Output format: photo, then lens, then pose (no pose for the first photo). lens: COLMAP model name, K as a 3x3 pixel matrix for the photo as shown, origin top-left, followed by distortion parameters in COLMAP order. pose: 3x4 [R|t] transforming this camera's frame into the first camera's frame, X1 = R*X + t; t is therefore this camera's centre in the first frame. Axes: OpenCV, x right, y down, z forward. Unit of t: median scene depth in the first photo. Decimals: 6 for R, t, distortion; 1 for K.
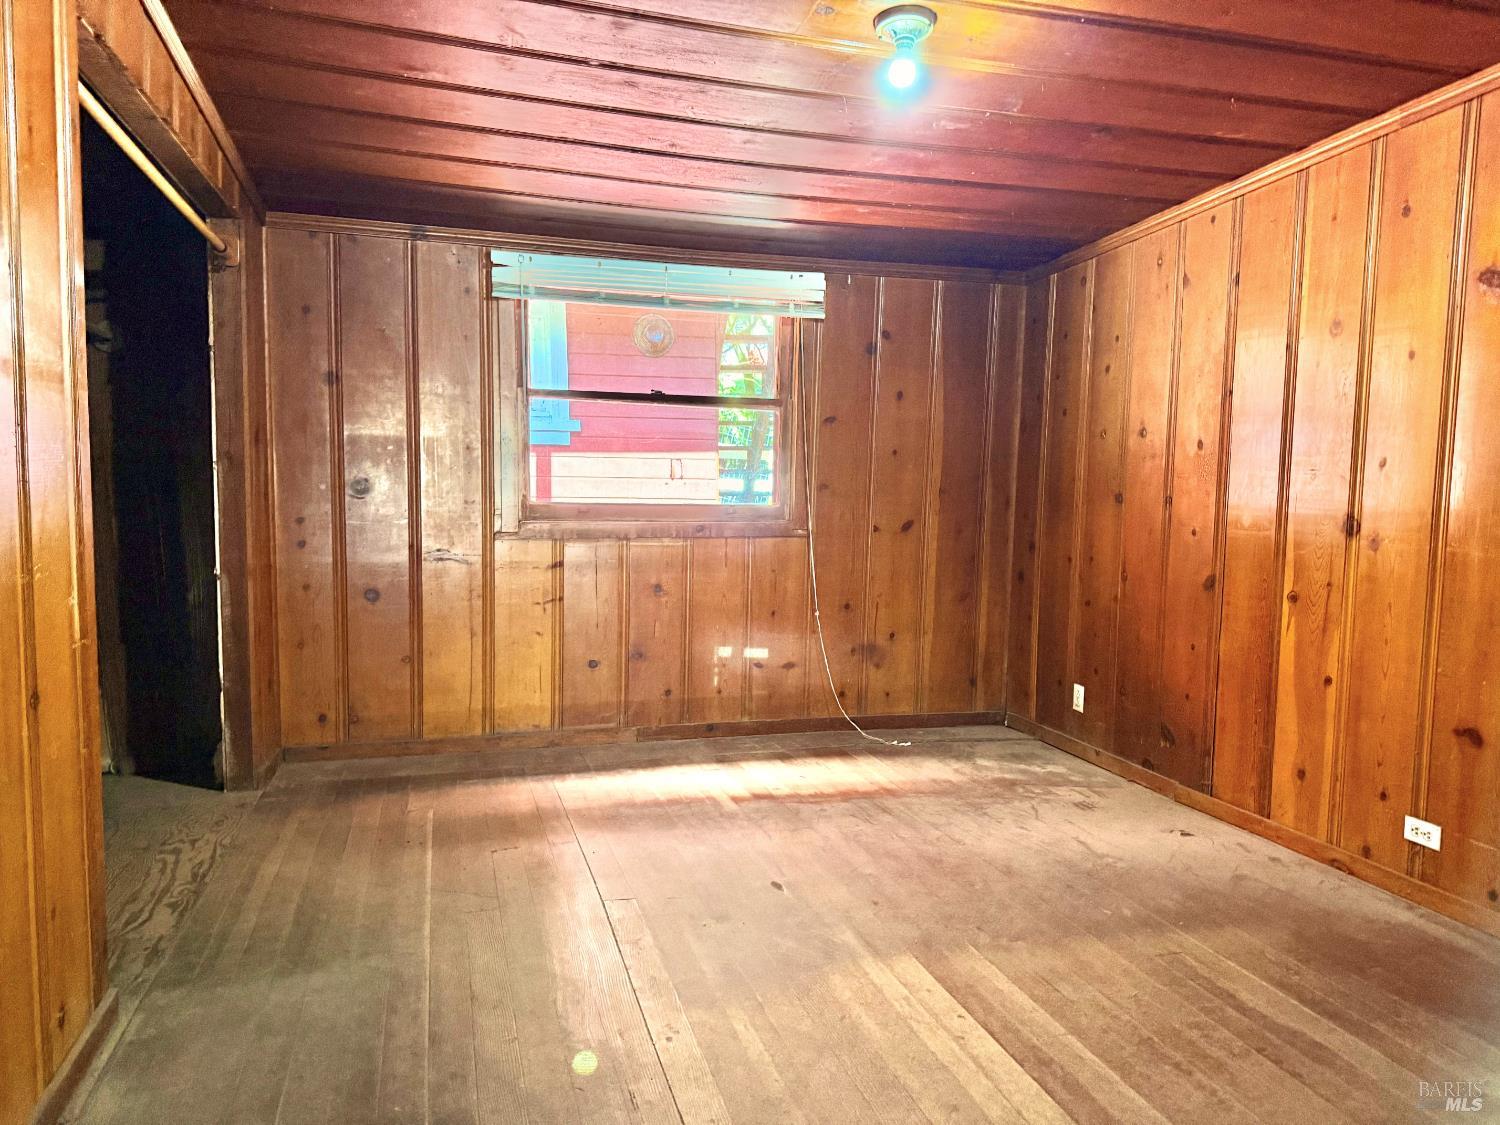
lens RADIAL K [[1038.4, 0, 738.5], [0, 1038.4, 561.5], [0, 0, 1]] dist [-0.000924, -0.004133]
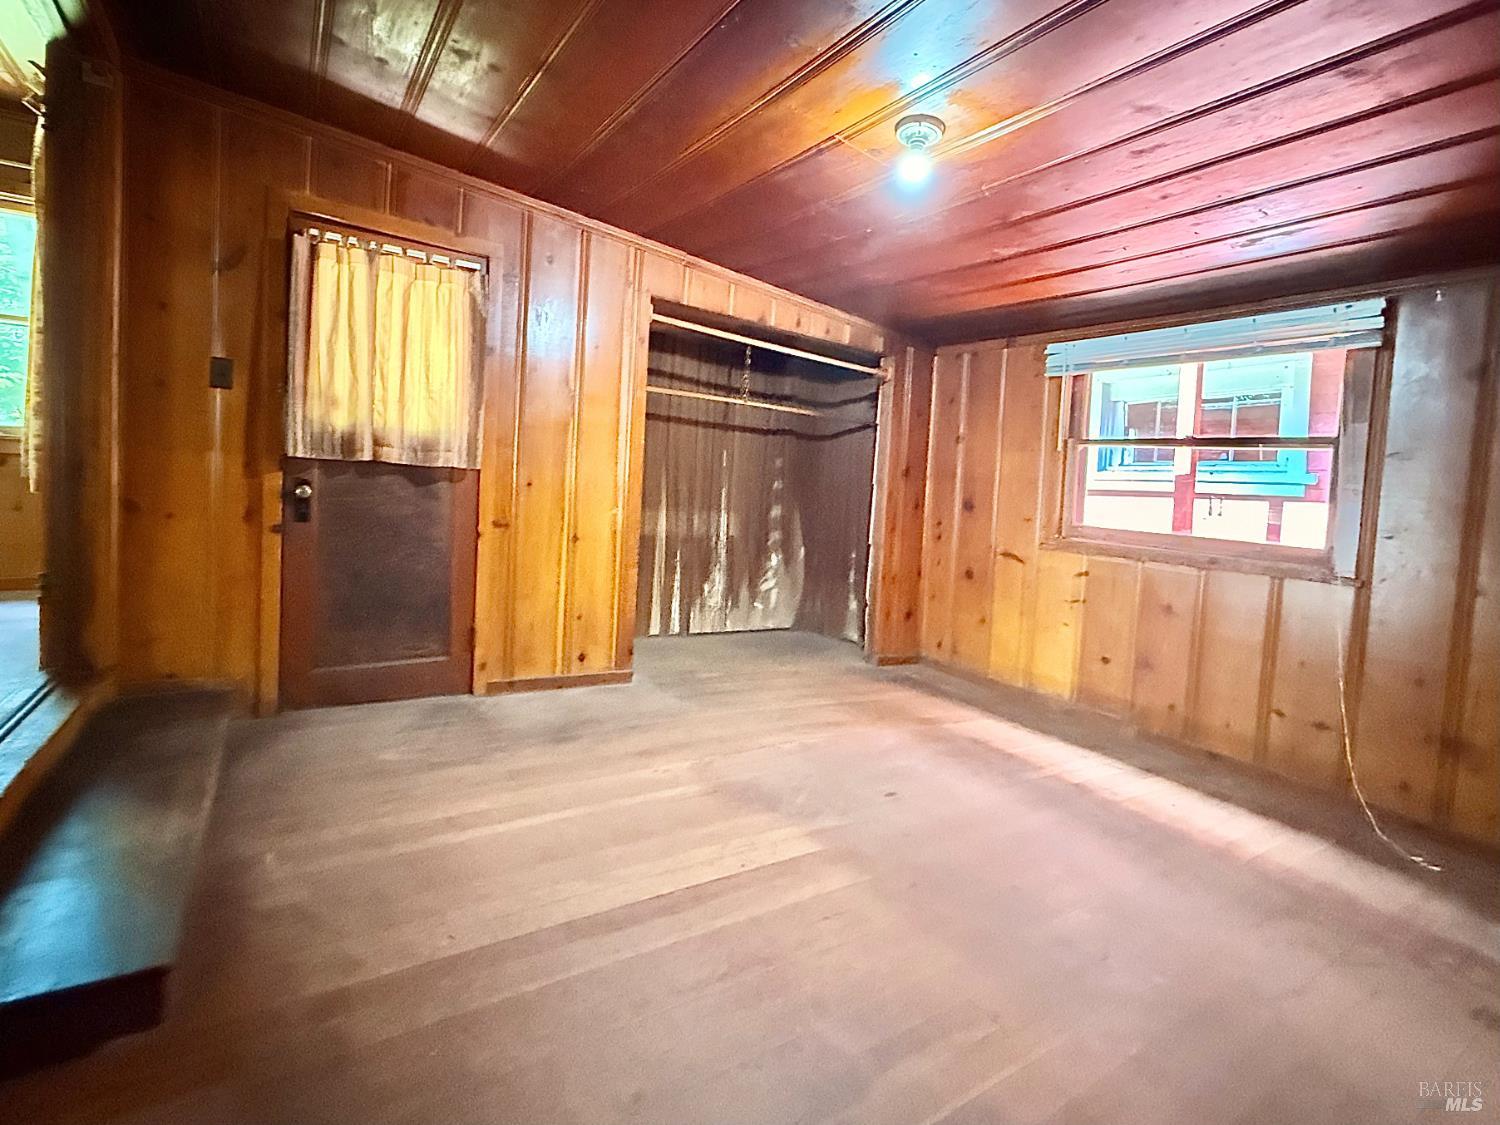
lens RADIAL K [[672.2, 0, 703.0], [0, 672.2, 500.0], [0, 0, 1]] dist [0.011335, -0.000740]
pose [[0.282203, 0.035154, -0.958710, 0.553339], [-0.151785, 0.988378, -0.008437, -0.010281], [0.947271, 0.147899, 0.284259, 0.338369]]
